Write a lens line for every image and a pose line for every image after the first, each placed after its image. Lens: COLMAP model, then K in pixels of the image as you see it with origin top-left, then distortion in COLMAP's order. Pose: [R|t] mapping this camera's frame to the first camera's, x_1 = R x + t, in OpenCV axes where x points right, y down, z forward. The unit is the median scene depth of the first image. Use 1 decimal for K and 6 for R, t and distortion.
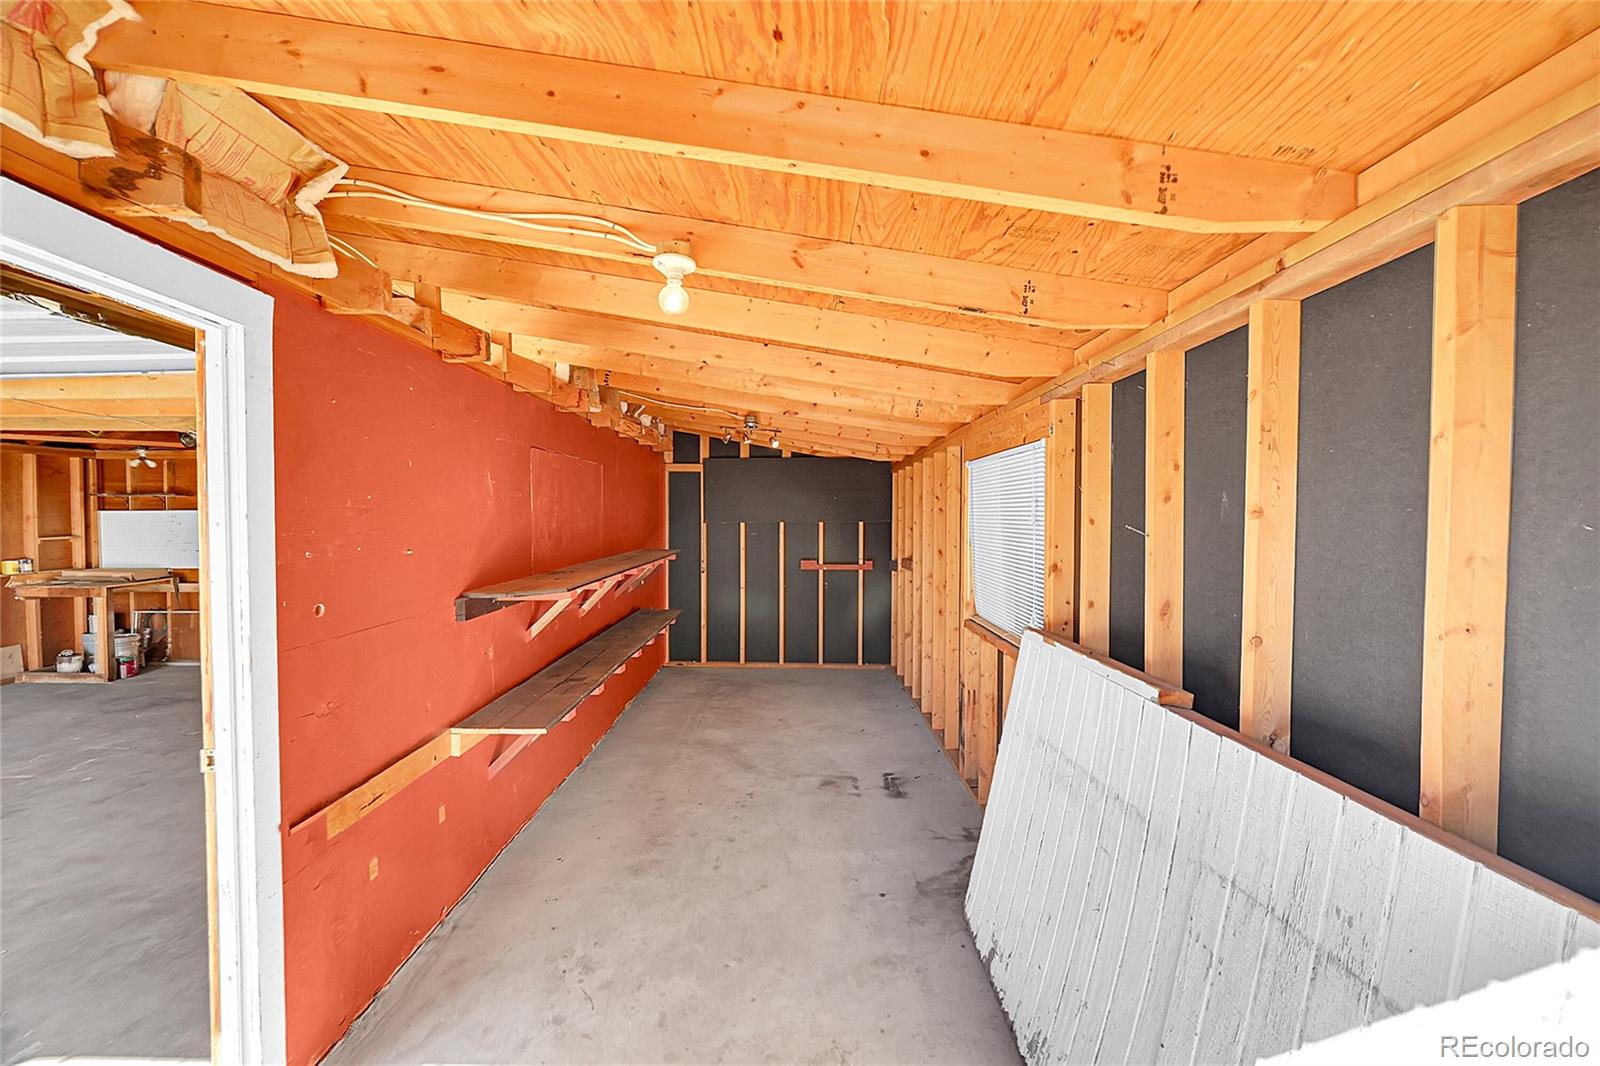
lens RADIAL K [[694.9, 0, 811.3], [0, 694.9, 535.7], [0, 0, 1]] dist [0.000587, 0.000332]
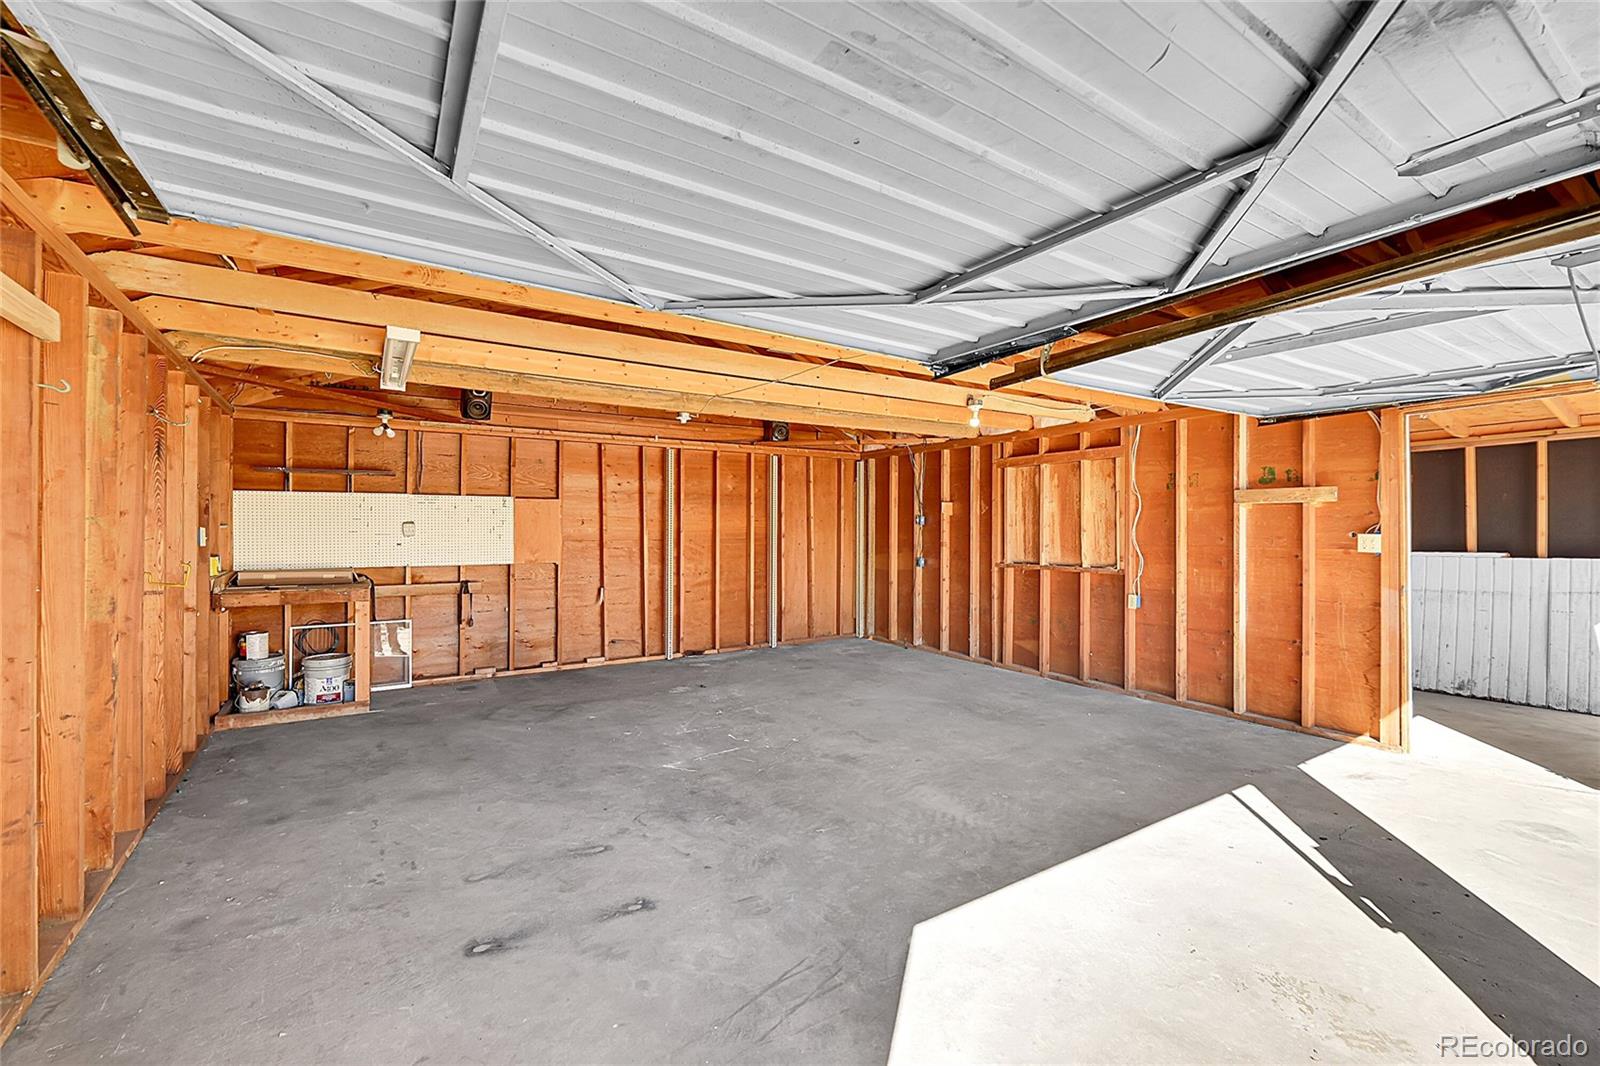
lens RADIAL K [[694.9, 0, 811.3], [0, 694.9, 535.7], [0, 0, 1]] dist [0.000587, 0.000332]
pose [[0.798751, 0.004548, 0.601645, -1.232972], [0.010704, 0.999706, -0.021768, 0.042872], [-0.601567, 0.023828, 0.798467, 0.086247]]
